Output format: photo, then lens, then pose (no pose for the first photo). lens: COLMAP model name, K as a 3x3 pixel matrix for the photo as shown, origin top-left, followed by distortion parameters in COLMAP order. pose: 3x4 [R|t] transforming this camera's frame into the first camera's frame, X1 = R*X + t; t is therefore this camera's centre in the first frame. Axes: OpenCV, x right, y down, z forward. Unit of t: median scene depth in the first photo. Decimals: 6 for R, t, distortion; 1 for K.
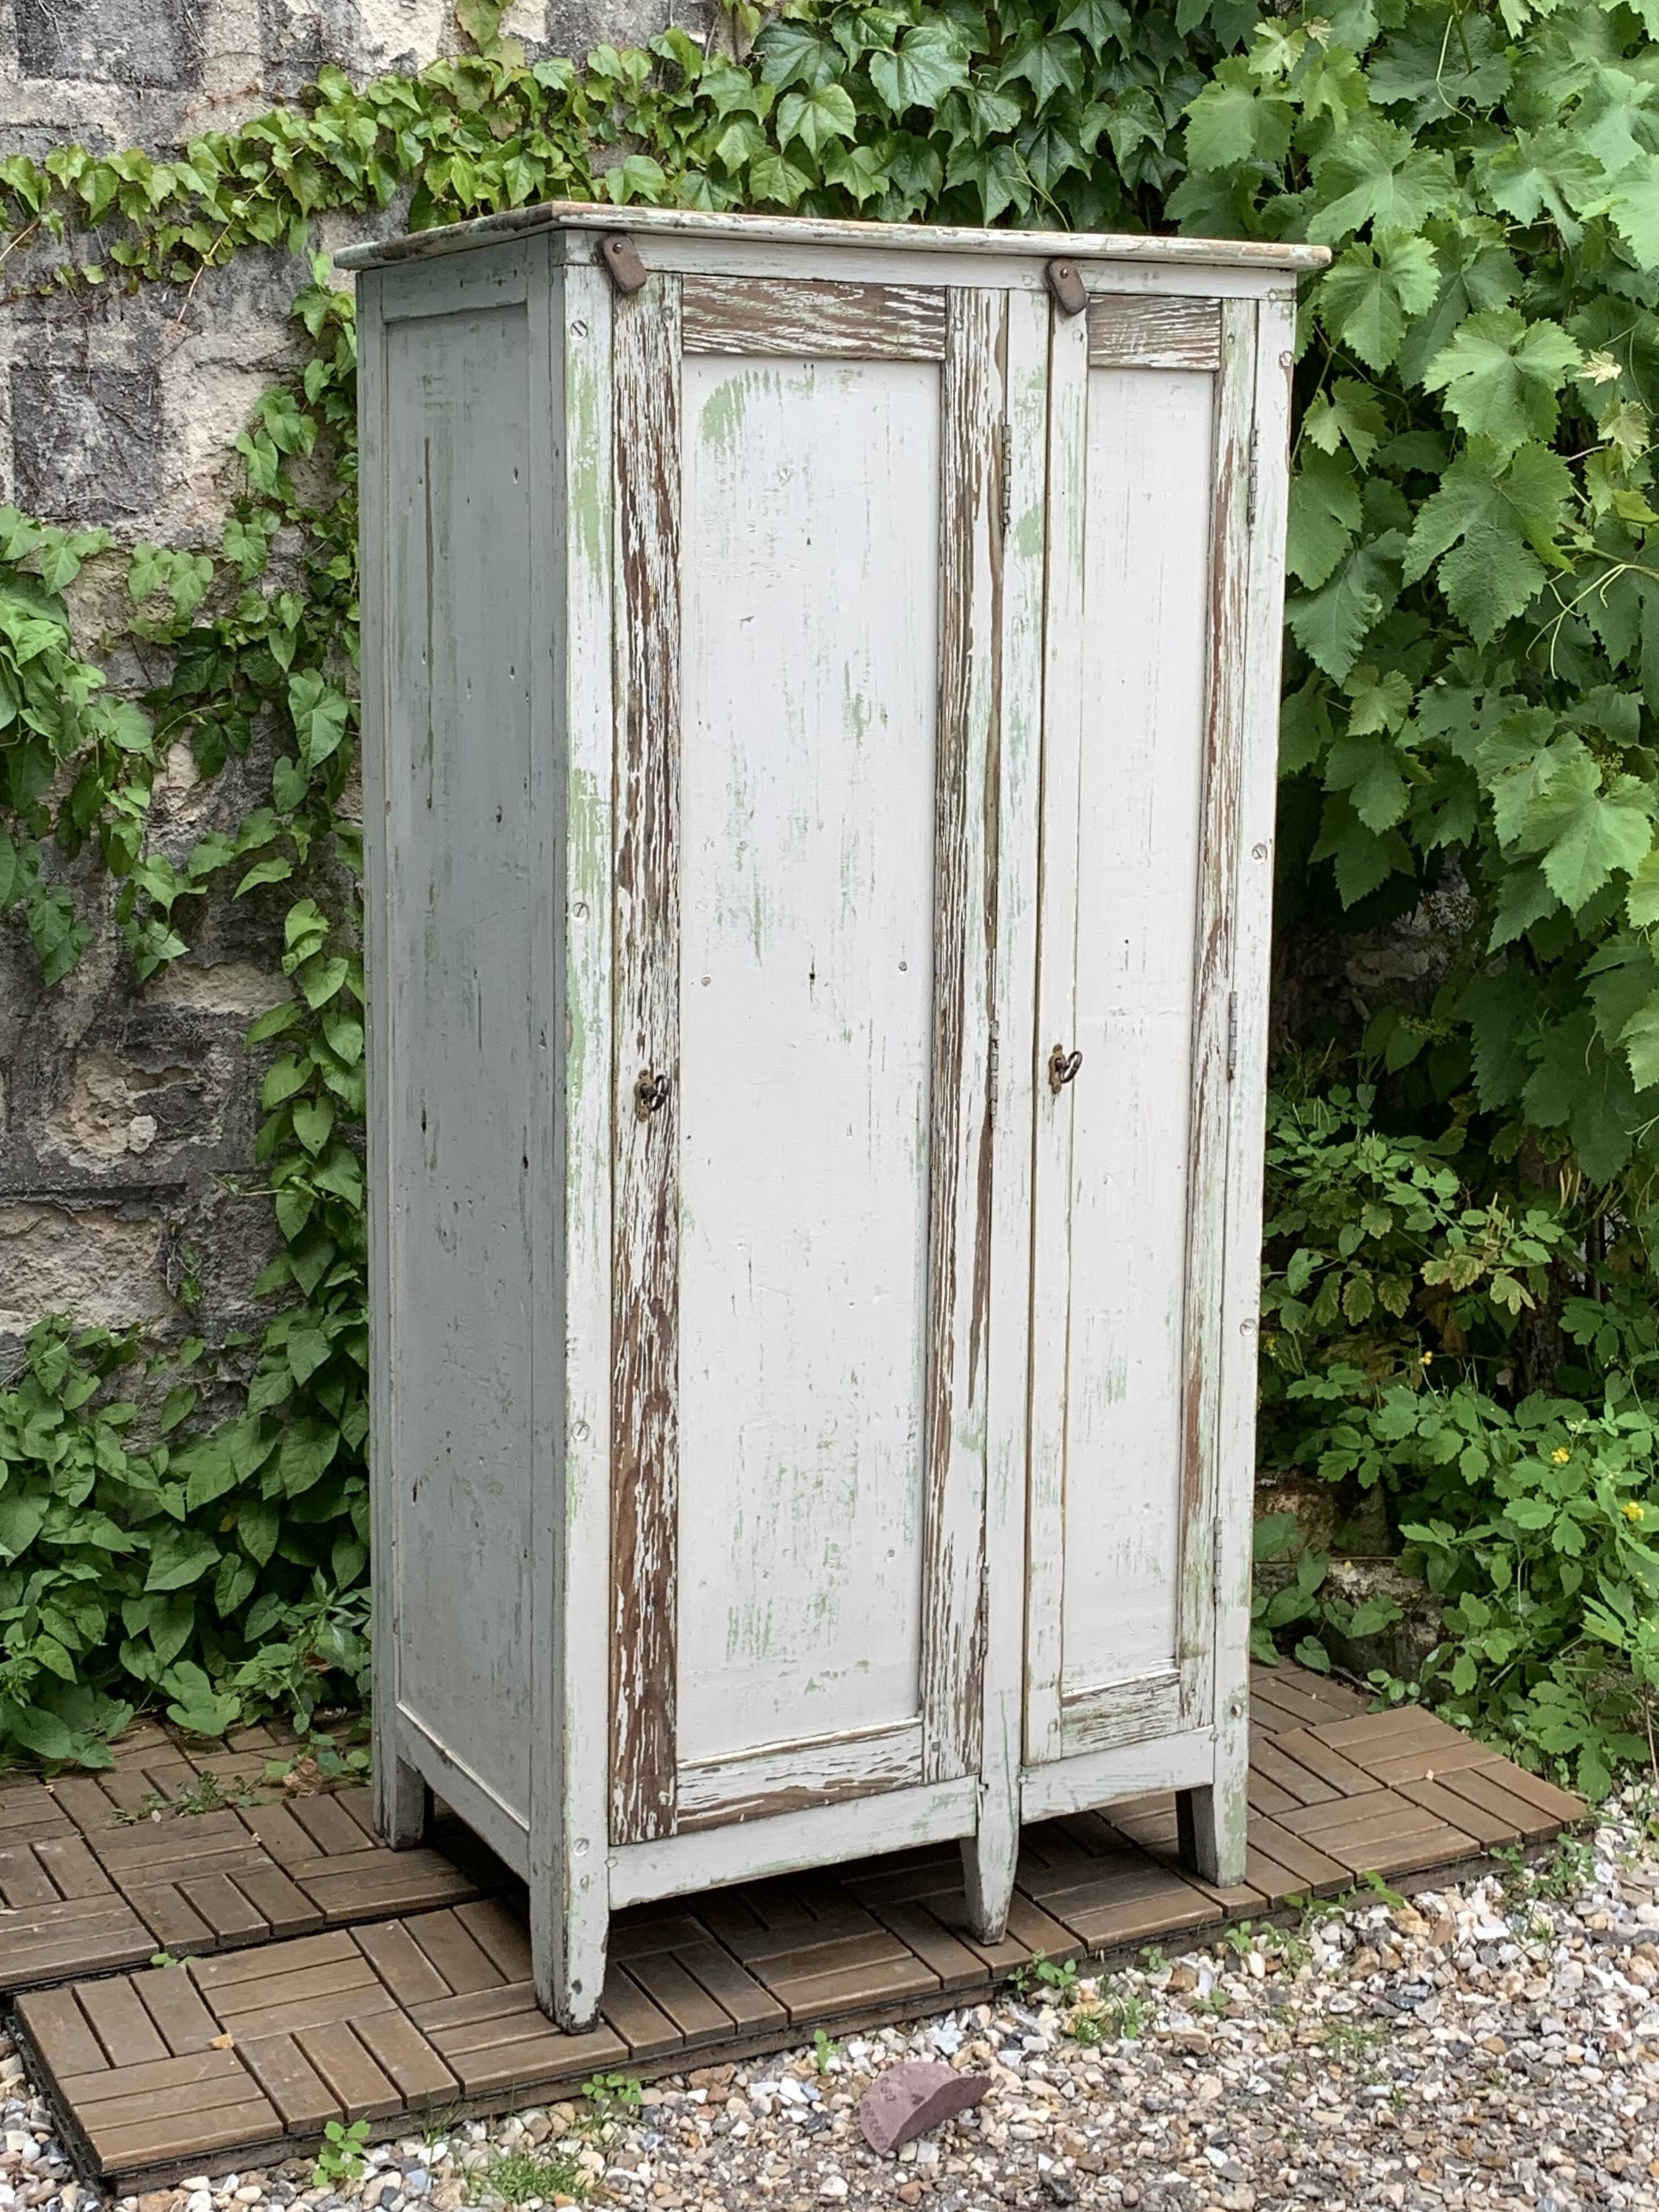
lens RADIAL K [[2822.9, 0, 823.5], [0, 2822.9, 1121.7], [0, 0, 1]] dist [0.053711, 0.000000]
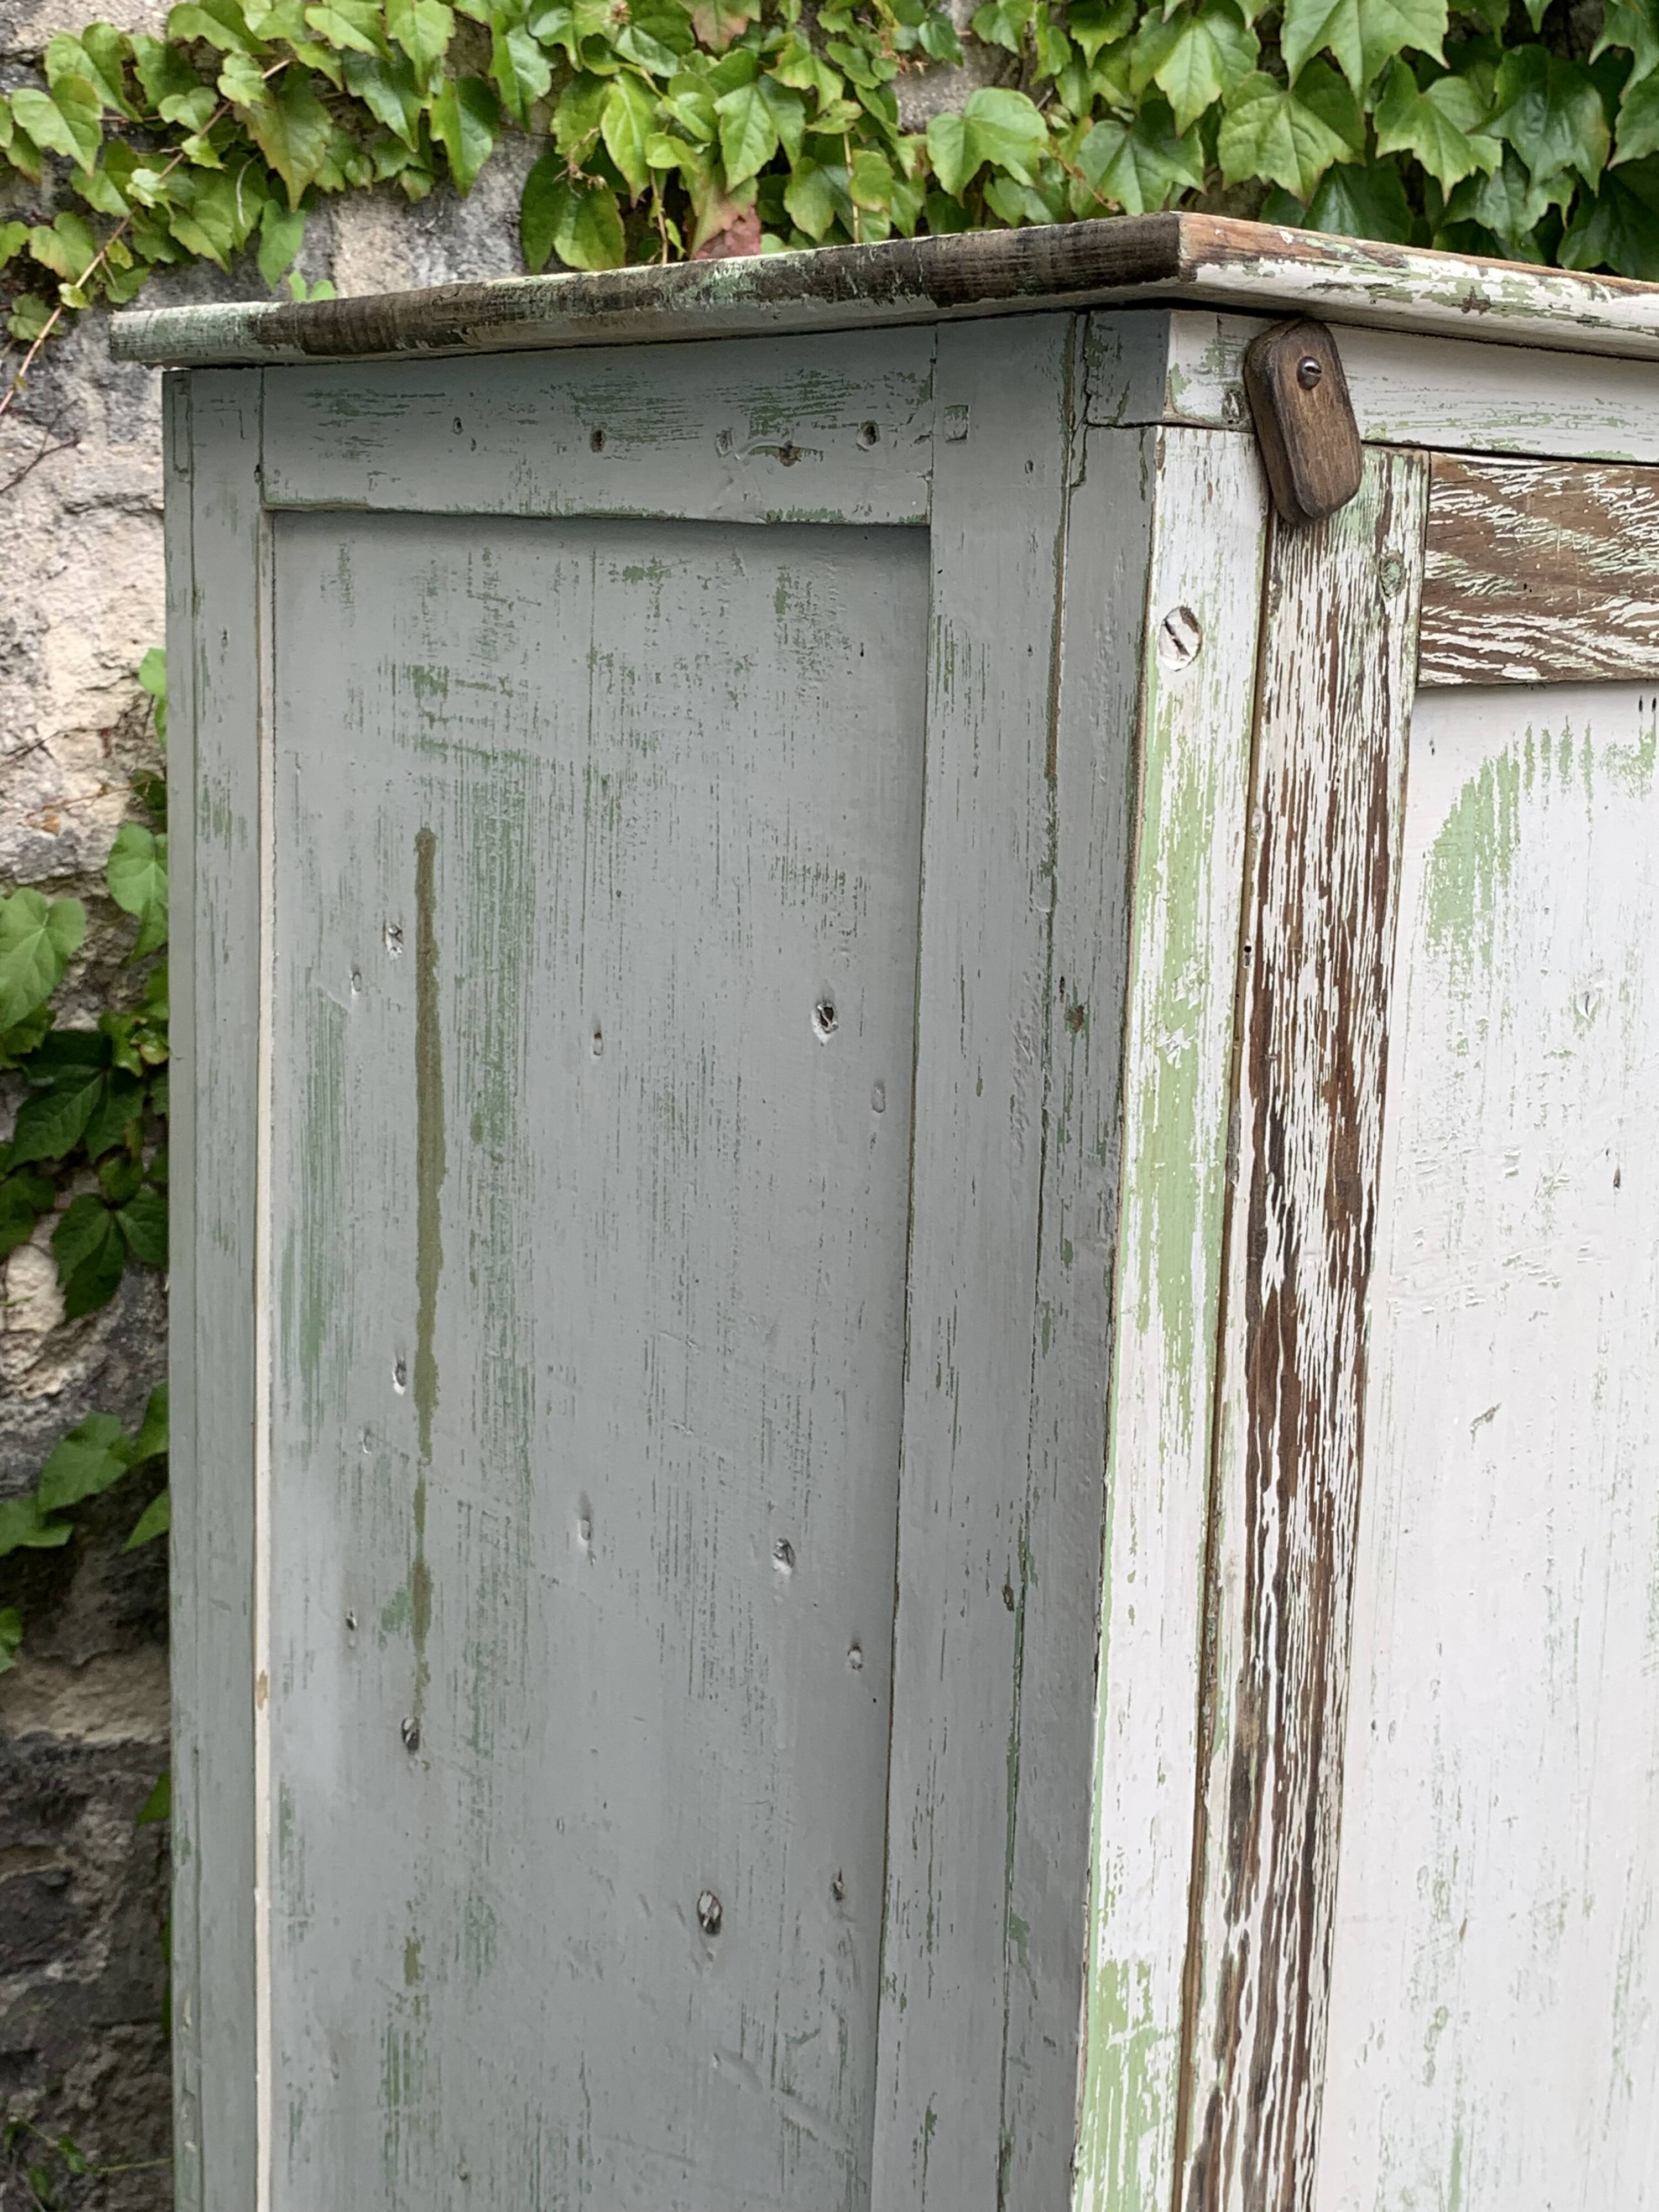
lens RADIAL K [[2679.4, 0, 794.7], [0, 2679.4, 1108.7], [0, 0, 1]] dist [0.070295, 0.000000]
pose [[0.978146, -0.025622, 0.206334, -0.162951], [0.025814, 0.999665, 0.001762, -0.198939], [-0.206310, 0.003603, 0.978480, 0.627251]]
